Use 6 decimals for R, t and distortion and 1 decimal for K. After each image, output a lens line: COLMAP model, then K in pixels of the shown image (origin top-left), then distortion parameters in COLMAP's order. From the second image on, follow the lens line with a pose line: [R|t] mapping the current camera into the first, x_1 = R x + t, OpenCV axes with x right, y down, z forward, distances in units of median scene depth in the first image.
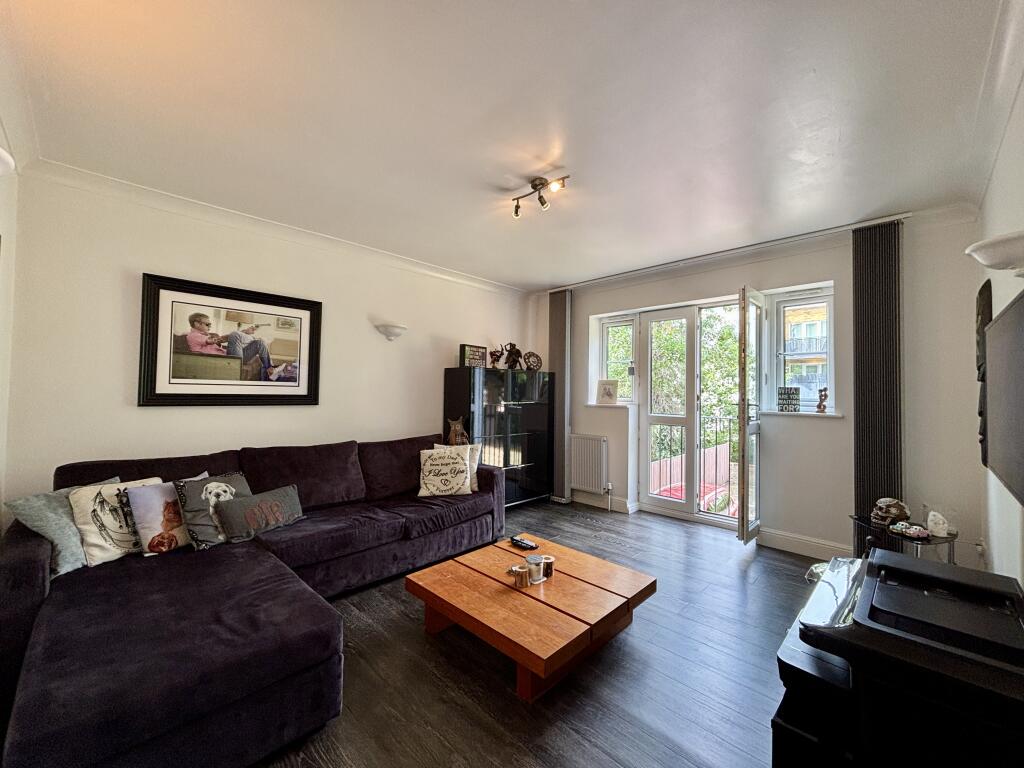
lens RADIAL K [[411.4, 0, 509.4], [0, 411.4, 379.3], [0, 0, 1]] dist [0.000756, -0.000106]
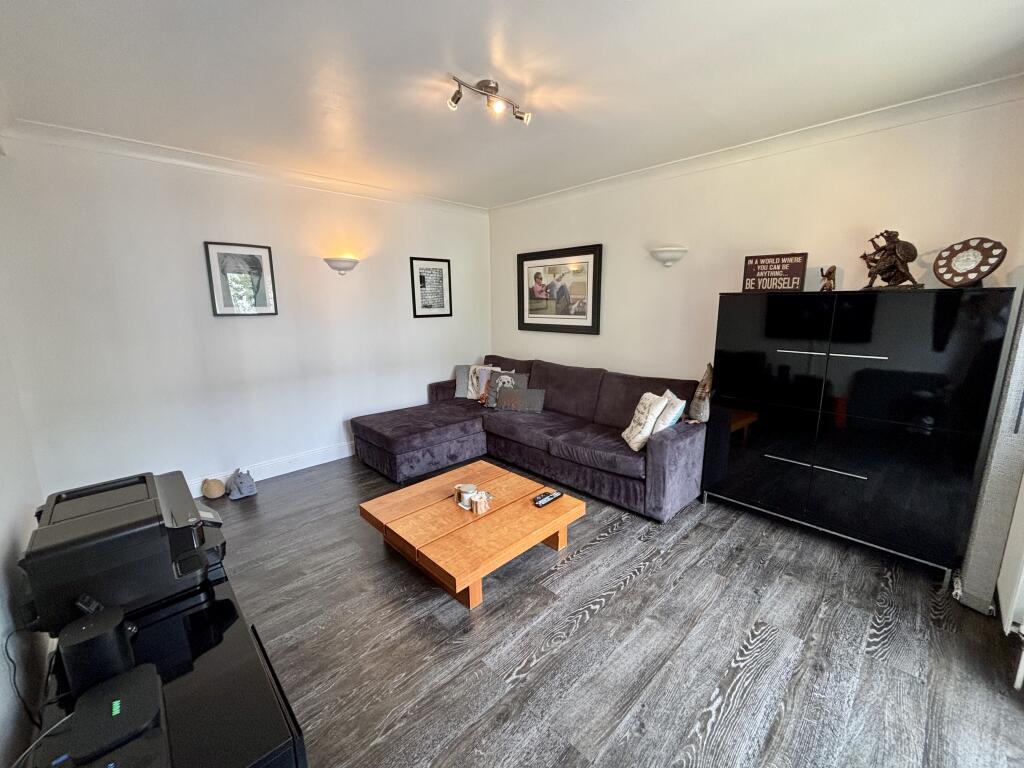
lens RADIAL K [[411.4, 0, 511.6], [0, 411.4, 387.7], [0, 0, 1]] dist [0.000756, -0.000106]
pose [[-0.031219, 0.186789, -0.981904, 0.796100], [0.035466, 0.981971, 0.185674, -0.019316], [0.998883, -0.029027, -0.037281, 0.851425]]
